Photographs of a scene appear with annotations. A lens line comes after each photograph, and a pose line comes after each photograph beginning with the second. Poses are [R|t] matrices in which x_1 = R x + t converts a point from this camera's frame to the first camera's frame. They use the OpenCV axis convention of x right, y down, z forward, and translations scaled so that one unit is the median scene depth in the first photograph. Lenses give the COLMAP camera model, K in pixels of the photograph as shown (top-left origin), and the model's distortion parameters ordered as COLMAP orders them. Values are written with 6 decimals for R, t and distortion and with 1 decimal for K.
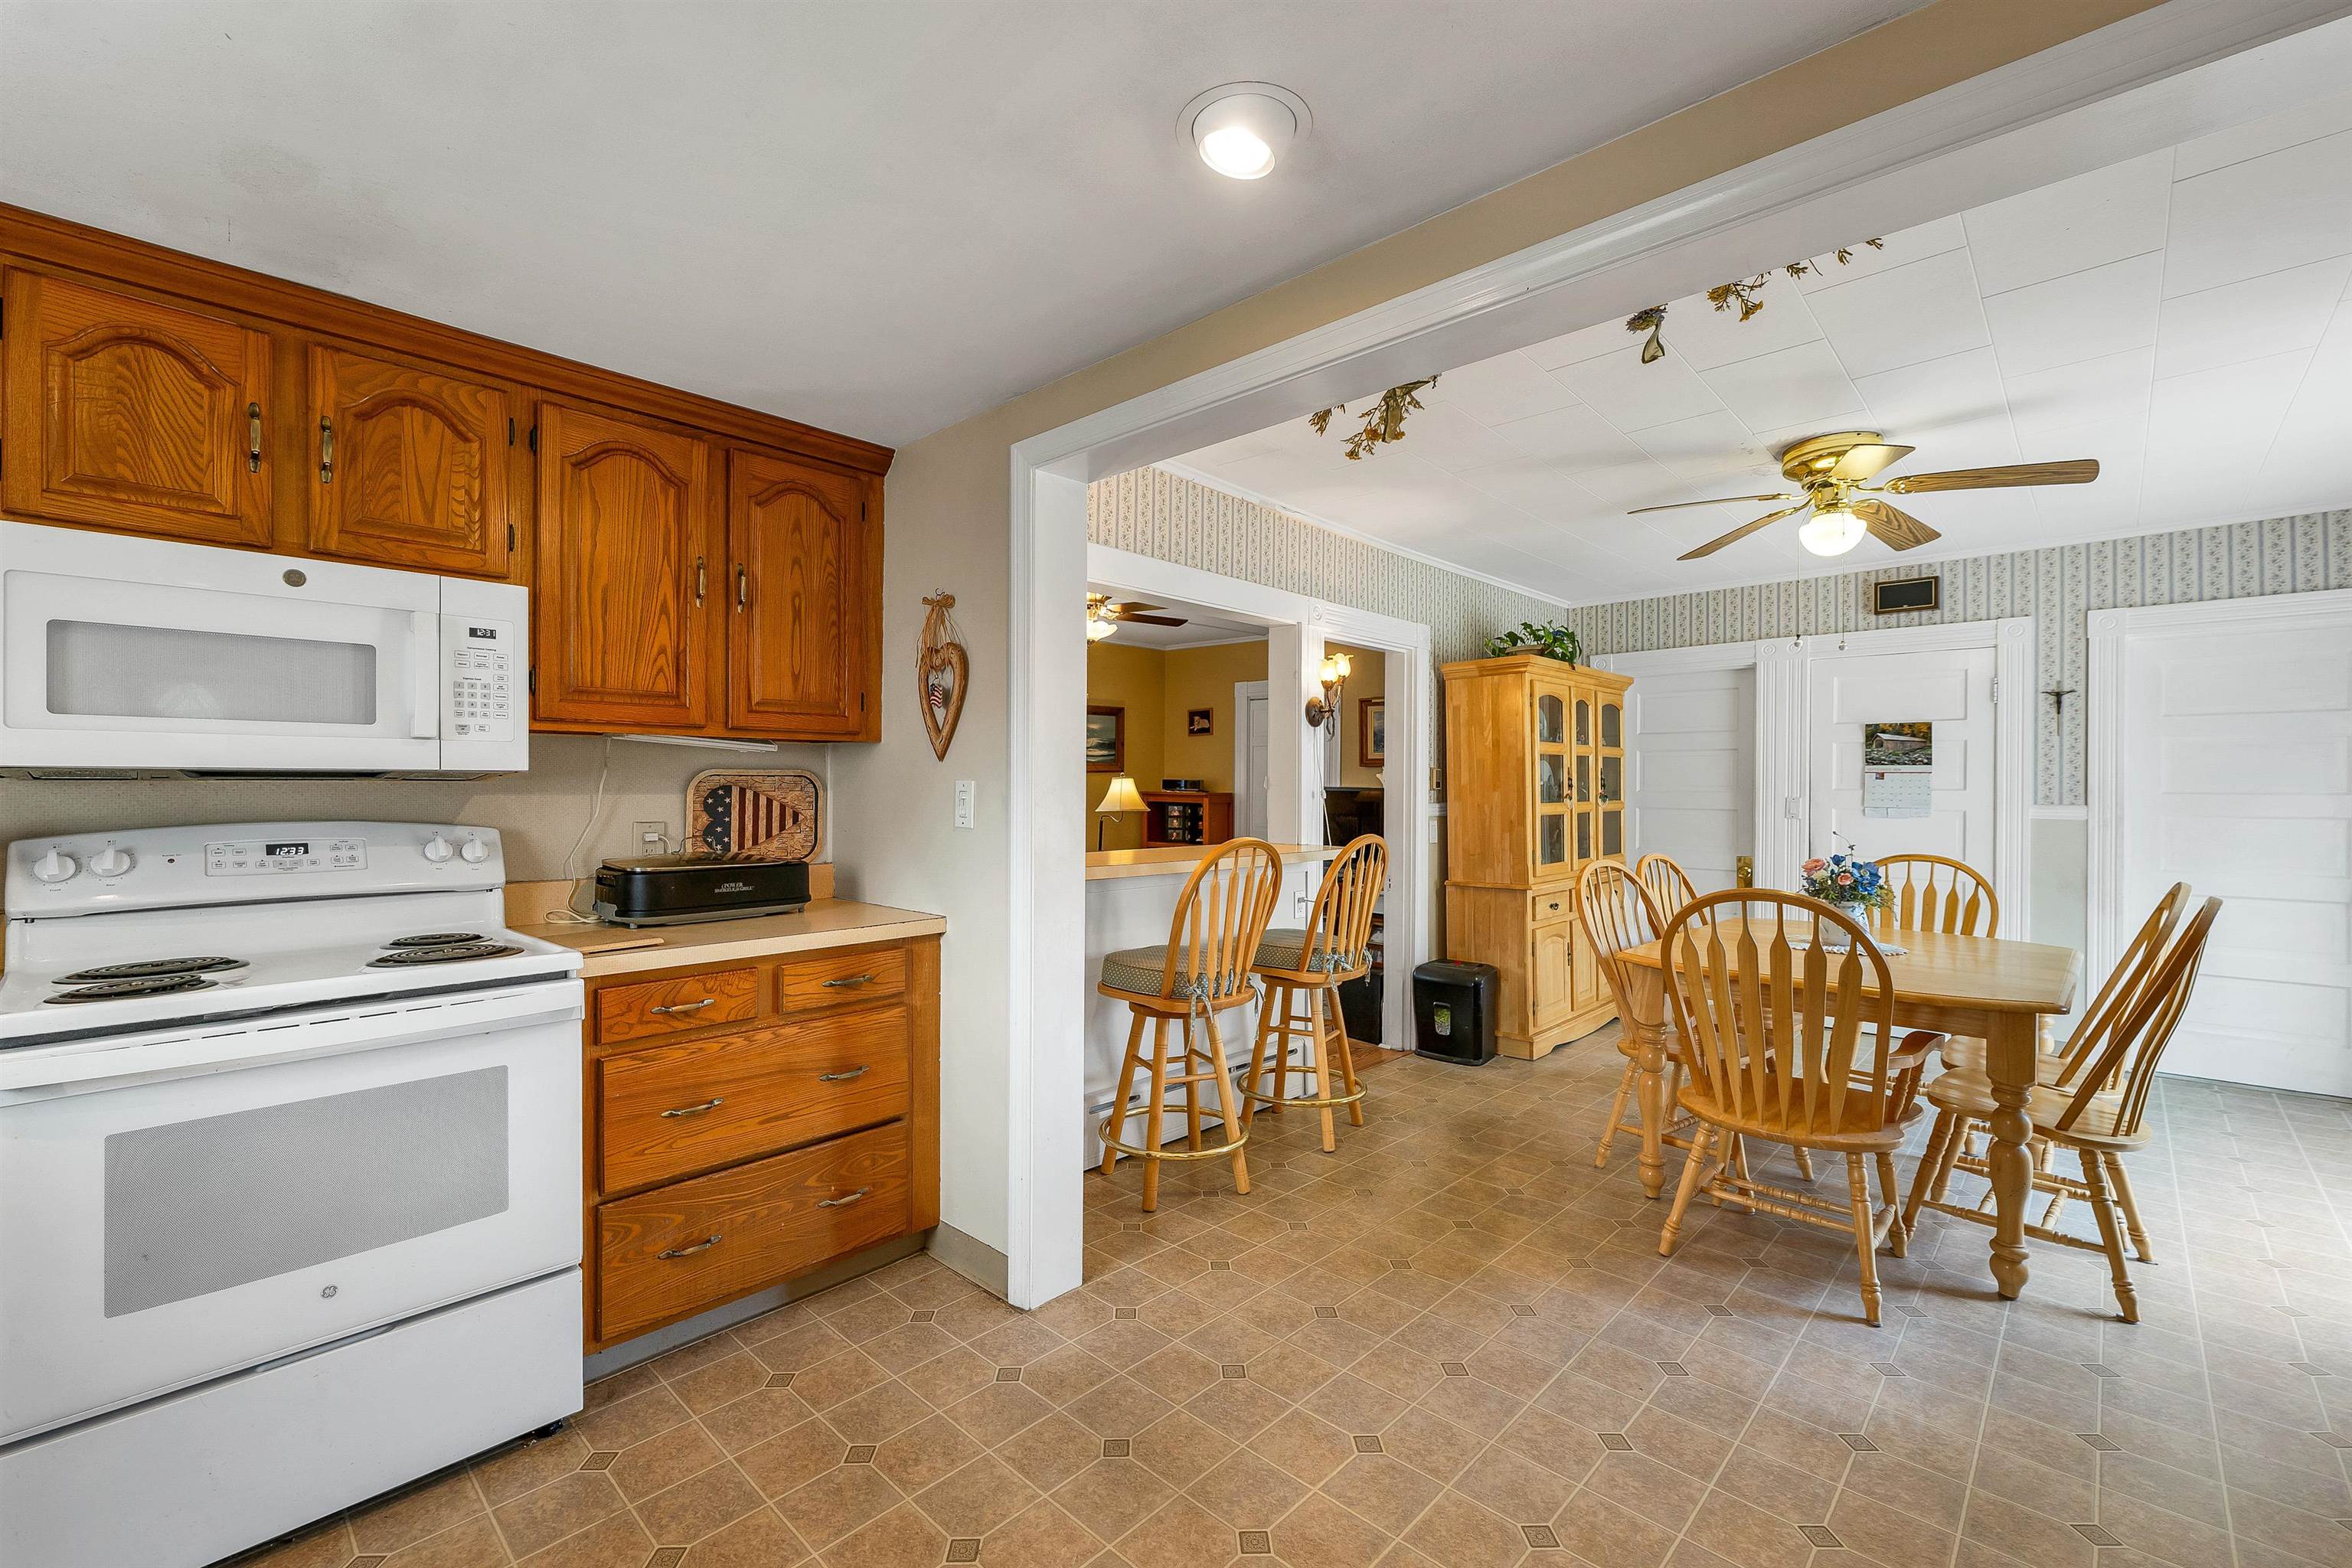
lens RADIAL K [[984.5, 0, 1171.3], [0, 984.5, 781.1], [0, 0, 1]] dist [0.005884, 0.000231]
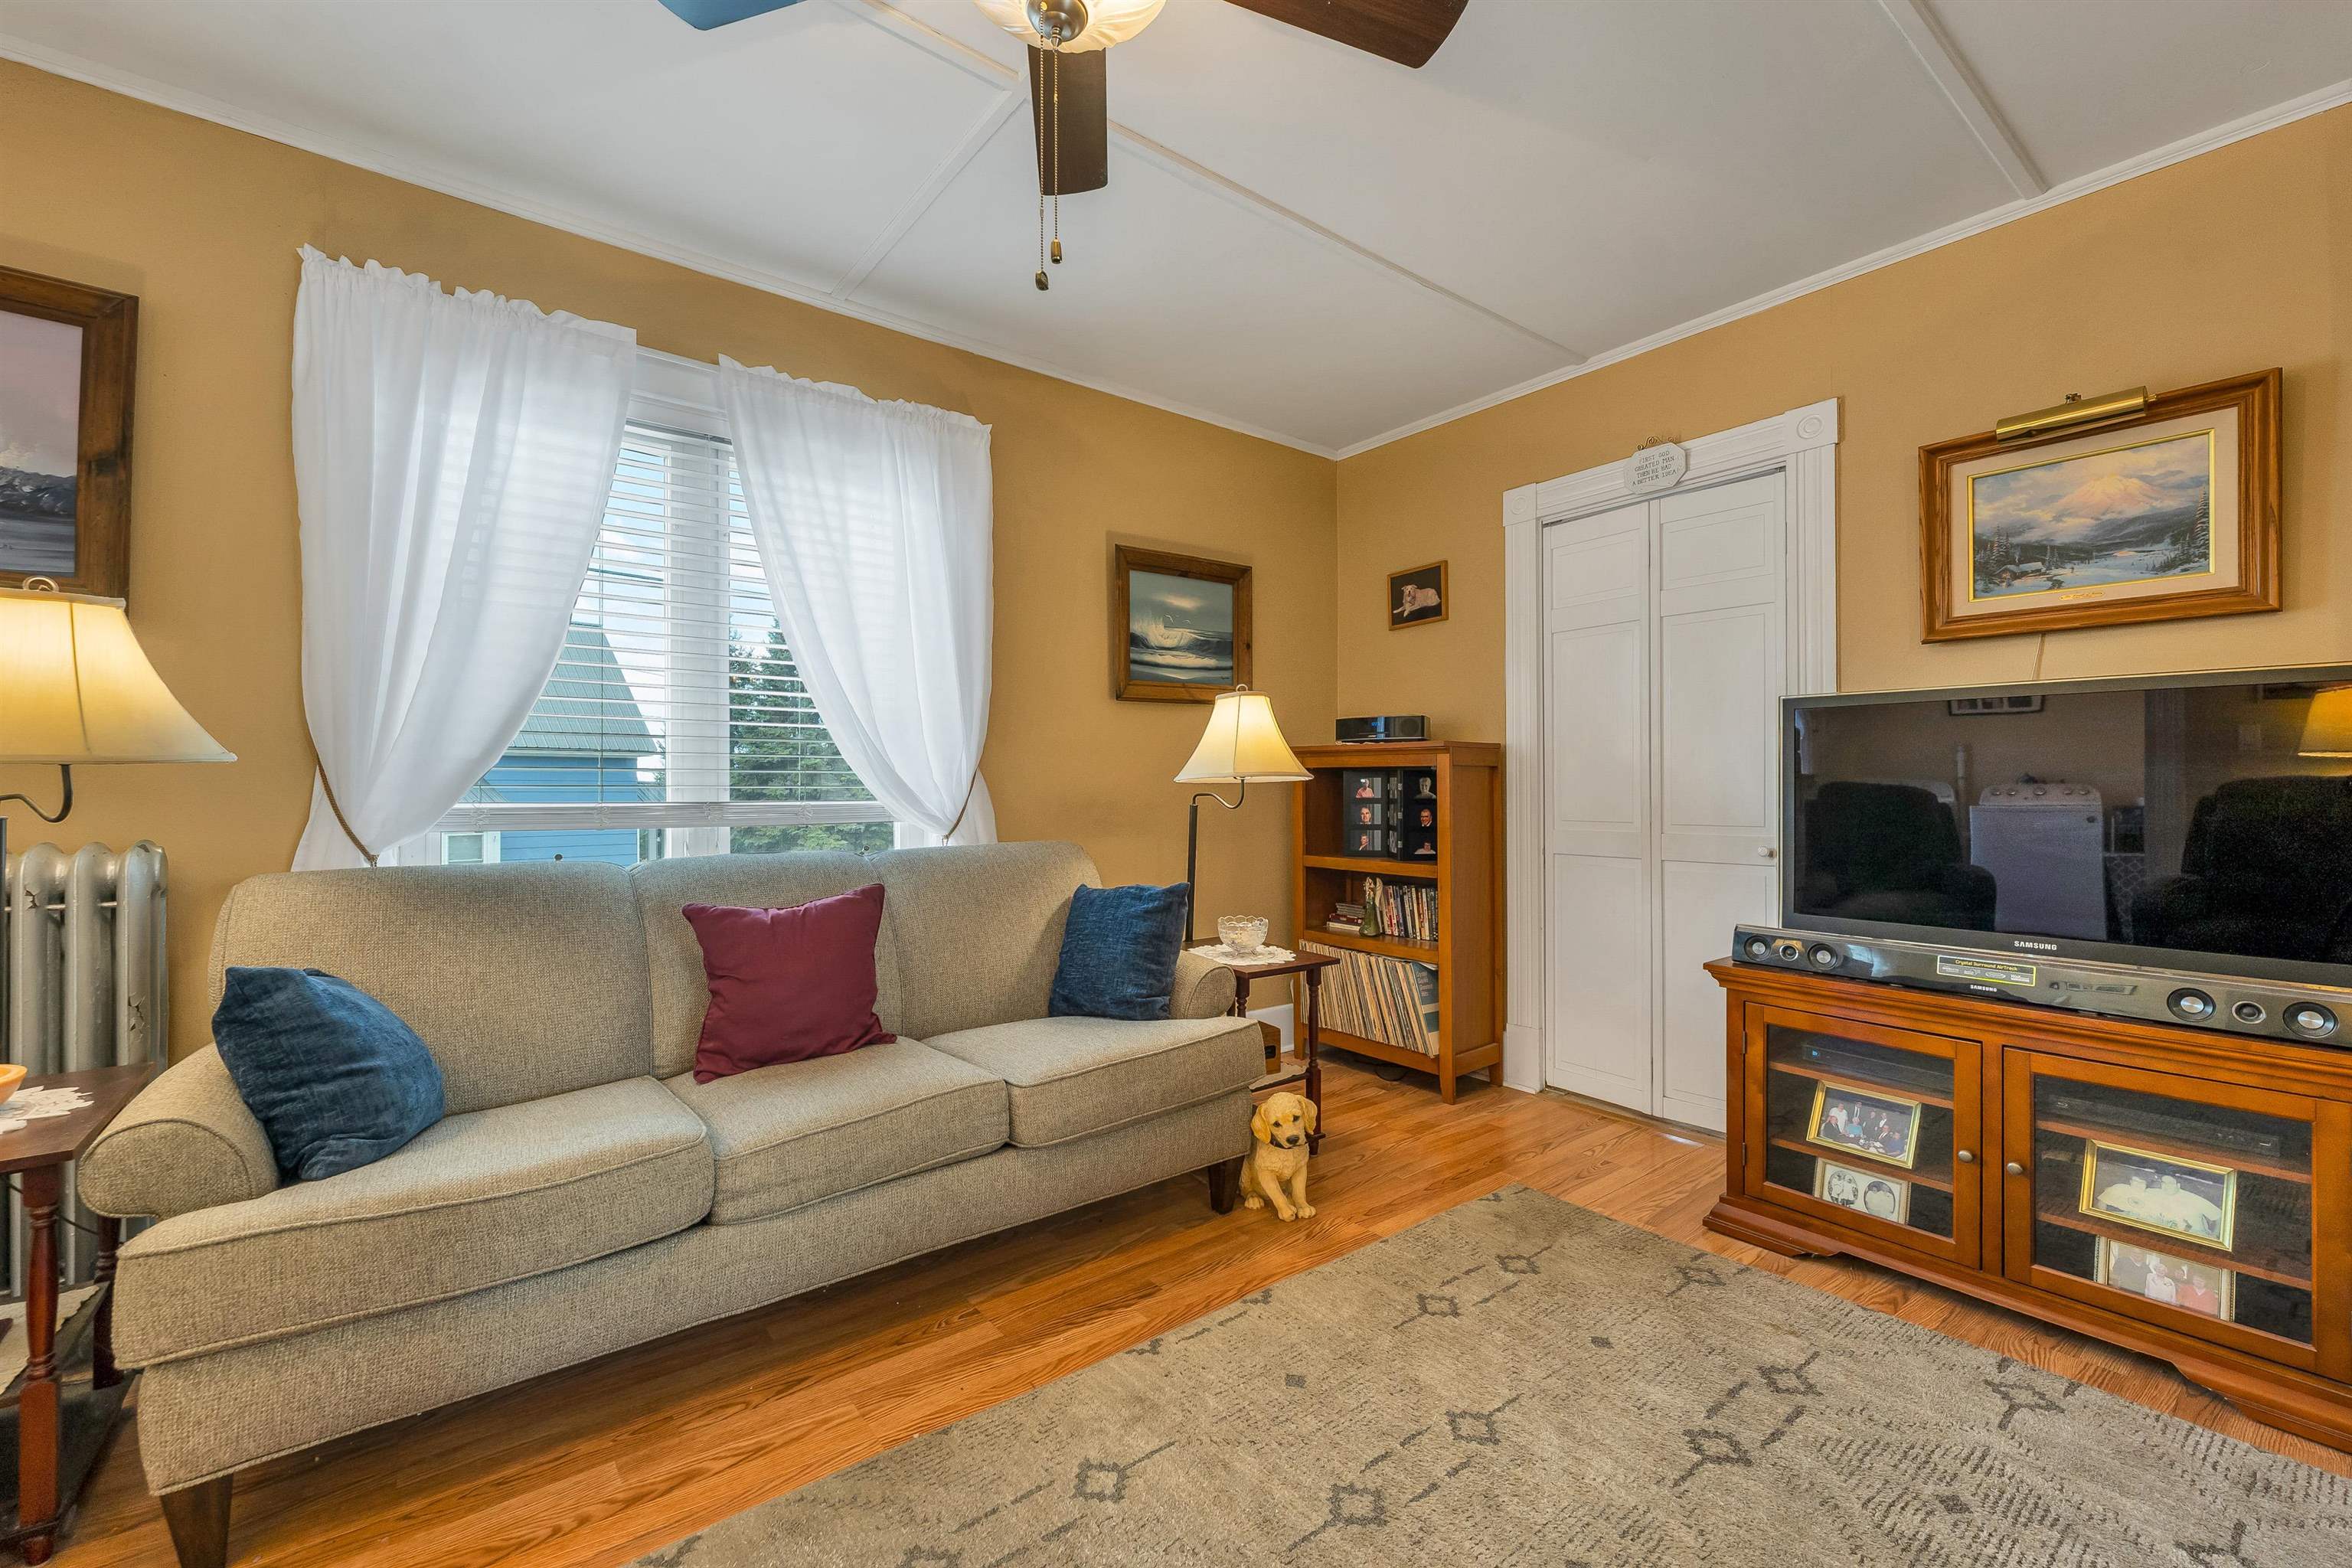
lens RADIAL K [[959.9, 0, 1169.1], [0, 959.9, 782.0], [0, 0, 1]] dist [0.001193, 0.000232]
pose [[0.987658, -0.010836, -0.156253, -0.031312], [0.009777, 0.999924, -0.007540, 0.056963], [0.156322, 0.005919, 0.987688, 1.033407]]
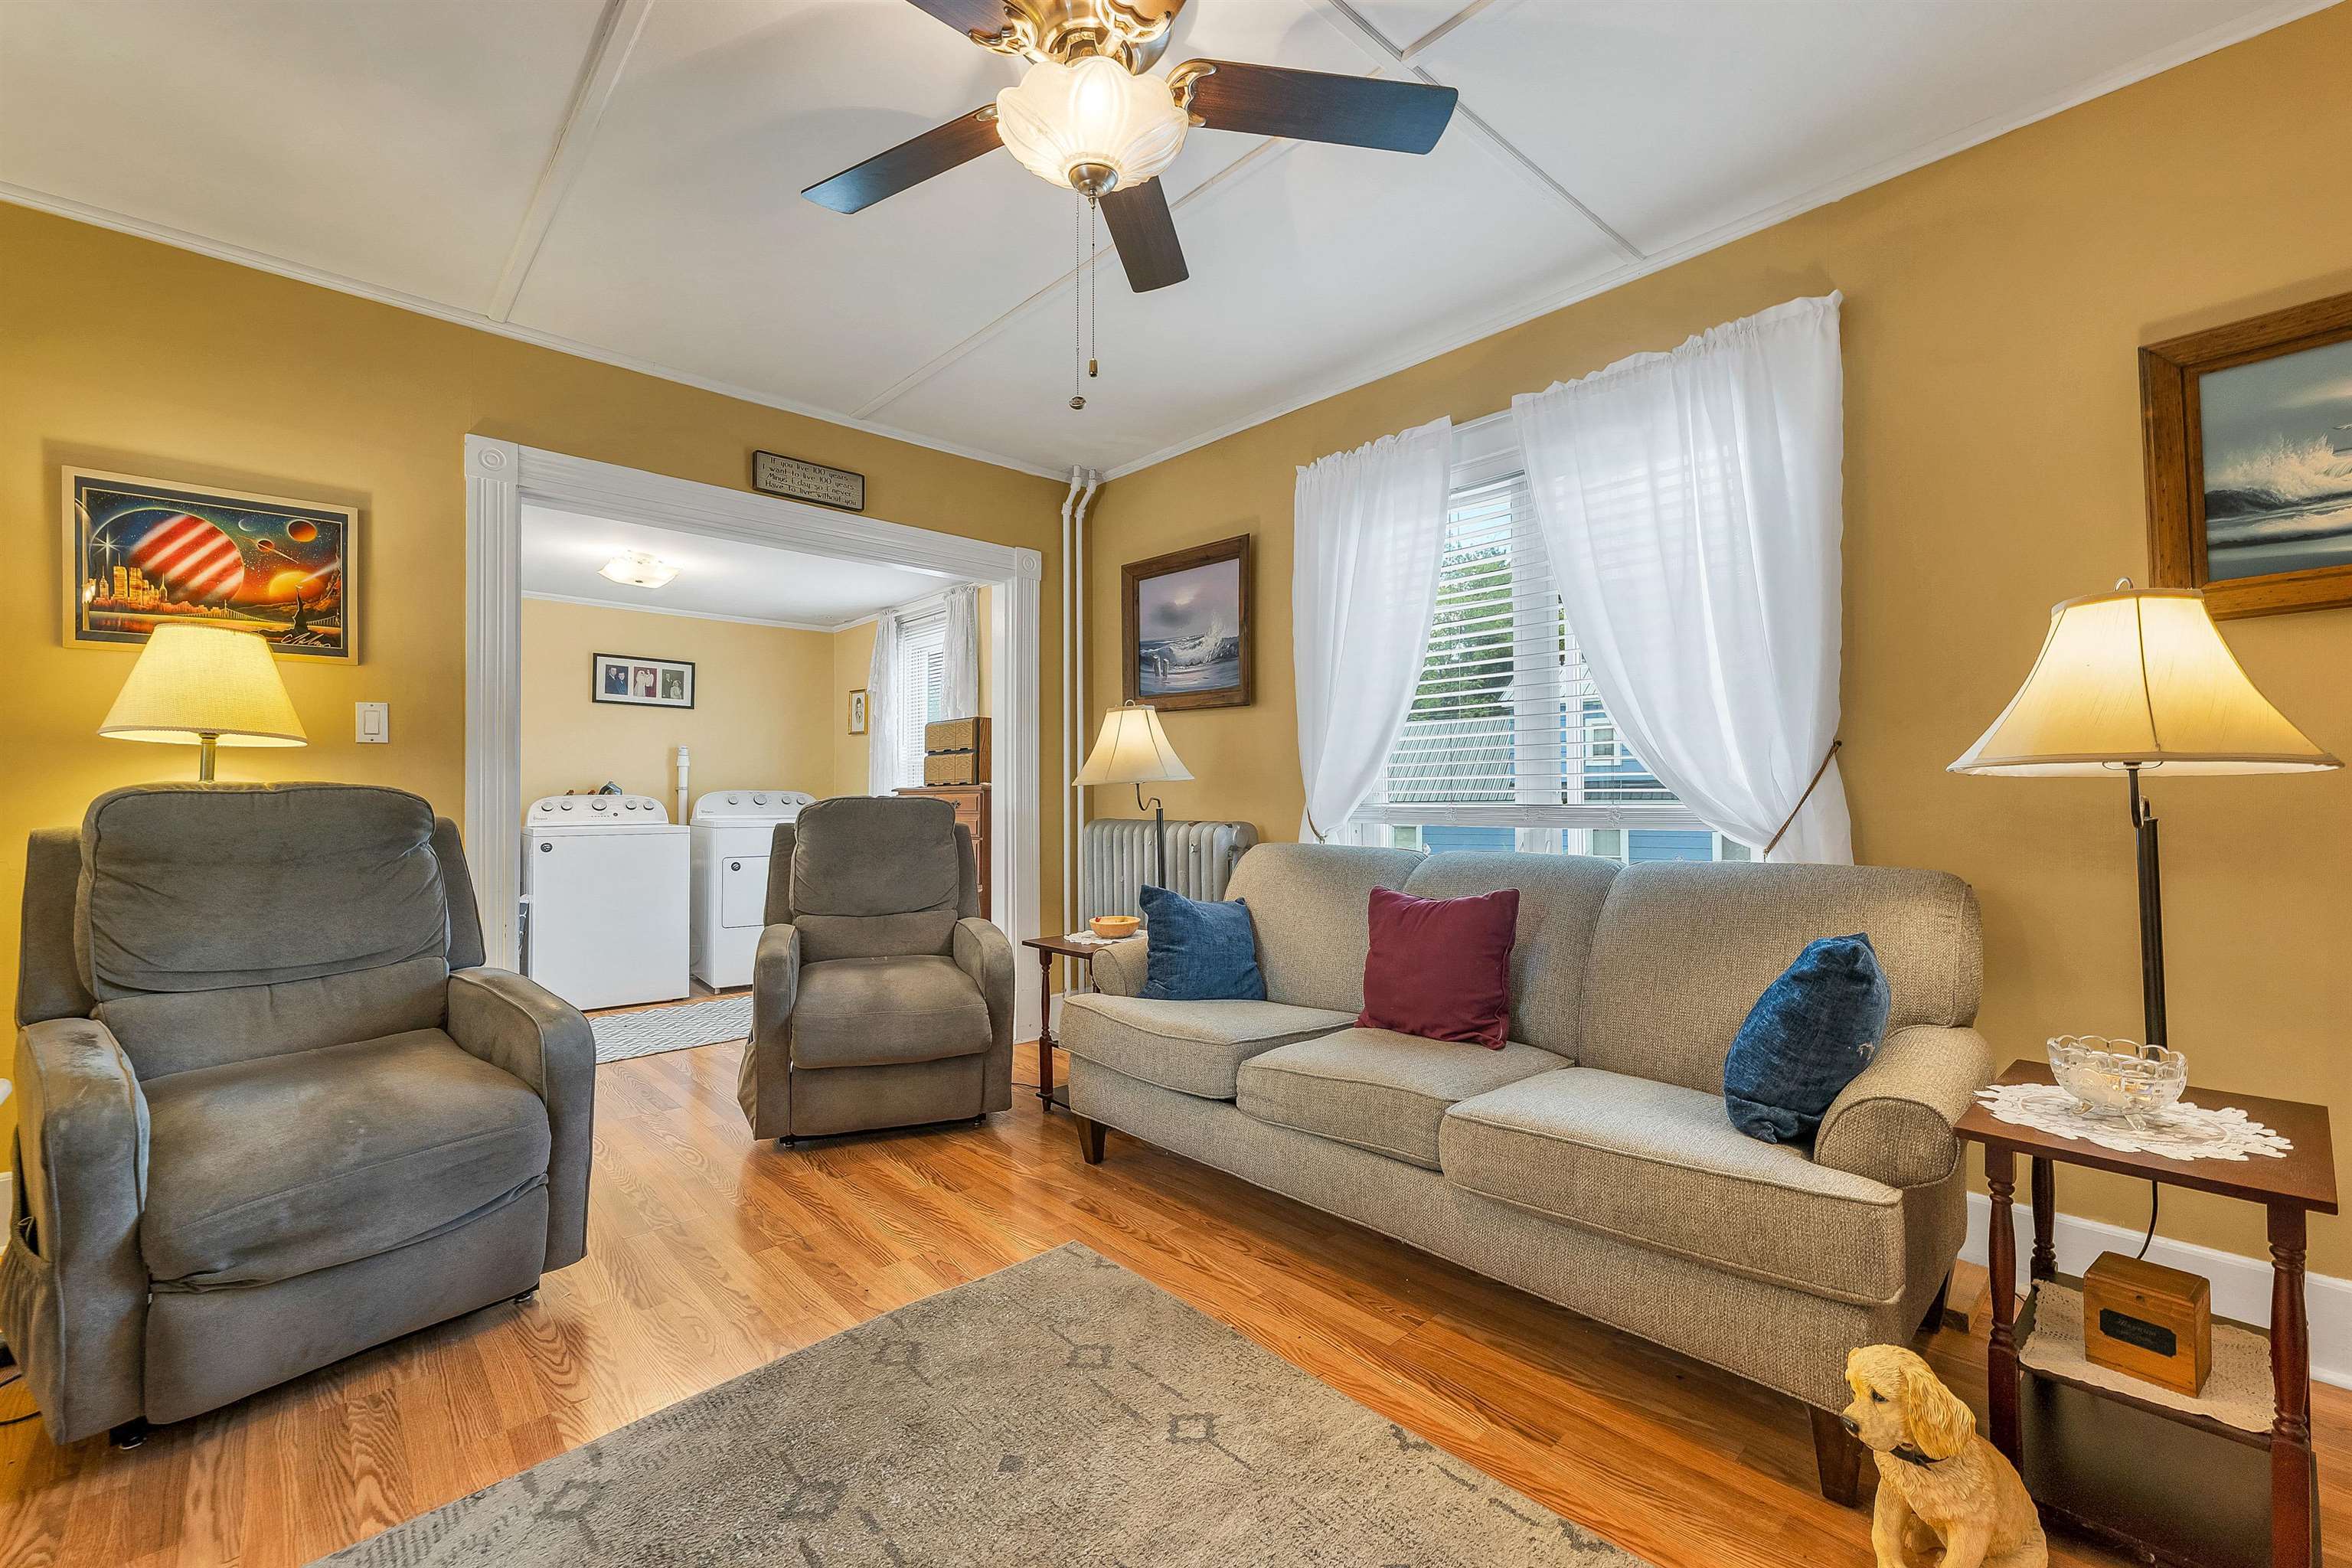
lens RADIAL K [[966.8, 0, 1176.0], [0, 966.8, 784.0], [0, 0, 1]] dist [0.000666, 0.000142]
pose [[-0.071643, -0.020559, -0.997218, 0.265280], [0.007880, 0.999745, -0.021177, 0.060225], [0.997399, -0.009375, -0.071462, 1.386631]]
